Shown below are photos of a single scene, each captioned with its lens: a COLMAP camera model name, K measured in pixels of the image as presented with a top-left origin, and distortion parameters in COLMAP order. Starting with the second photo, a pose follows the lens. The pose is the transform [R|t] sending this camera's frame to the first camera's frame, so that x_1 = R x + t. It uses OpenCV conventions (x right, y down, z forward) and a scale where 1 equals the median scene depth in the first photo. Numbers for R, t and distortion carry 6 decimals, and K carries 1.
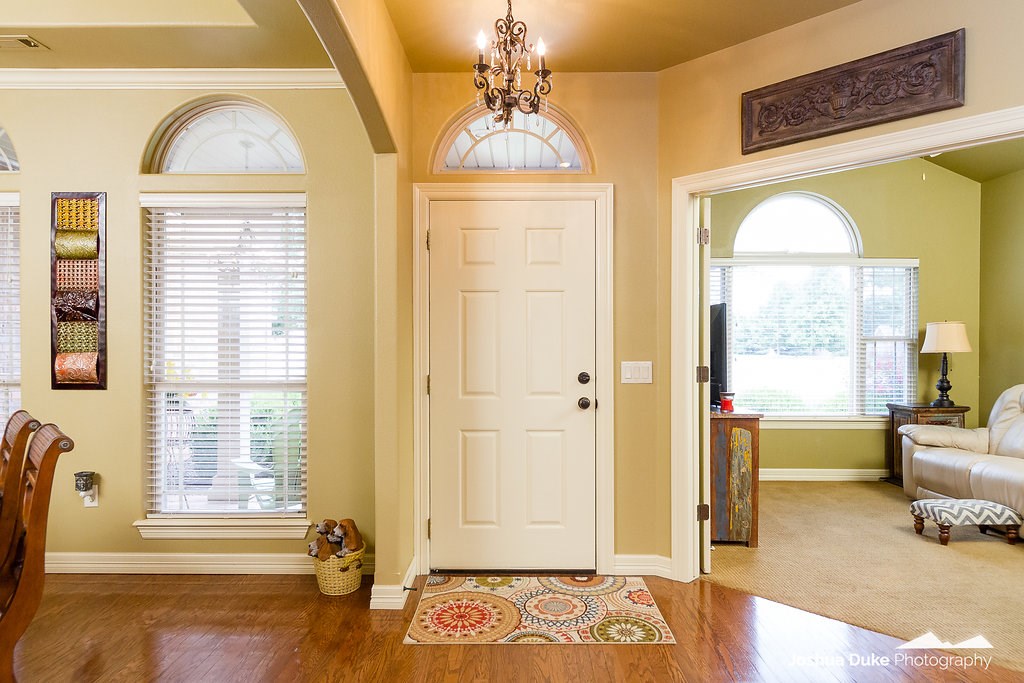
lens RADIAL K [[632.1, 0, 517.4], [0, 632.1, 347.8], [0, 0, 1]] dist [0.009737, -0.002295]
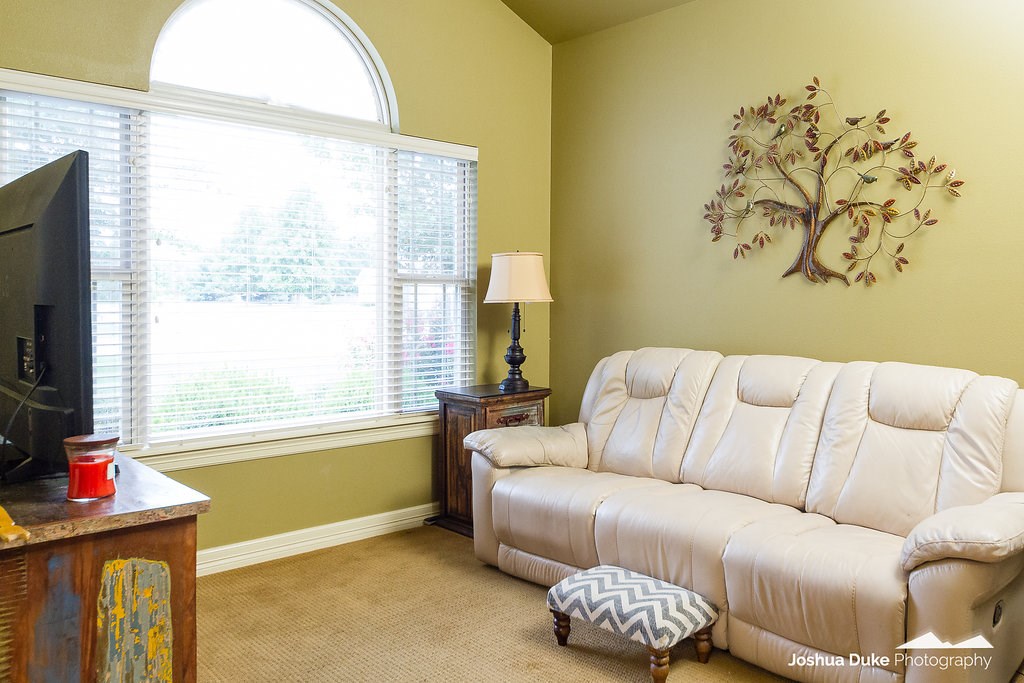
lens RADIAL K [[779.4, 0, 557.1], [0, 779.4, 312.2], [0, 0, 1]] dist [-0.006328, 0.006043]
pose [[0.717536, -0.013773, 0.696386, 0.192725], [-0.003057, 0.999733, 0.022922, -0.000559], [-0.696515, -0.018576, 0.717302, 0.475675]]
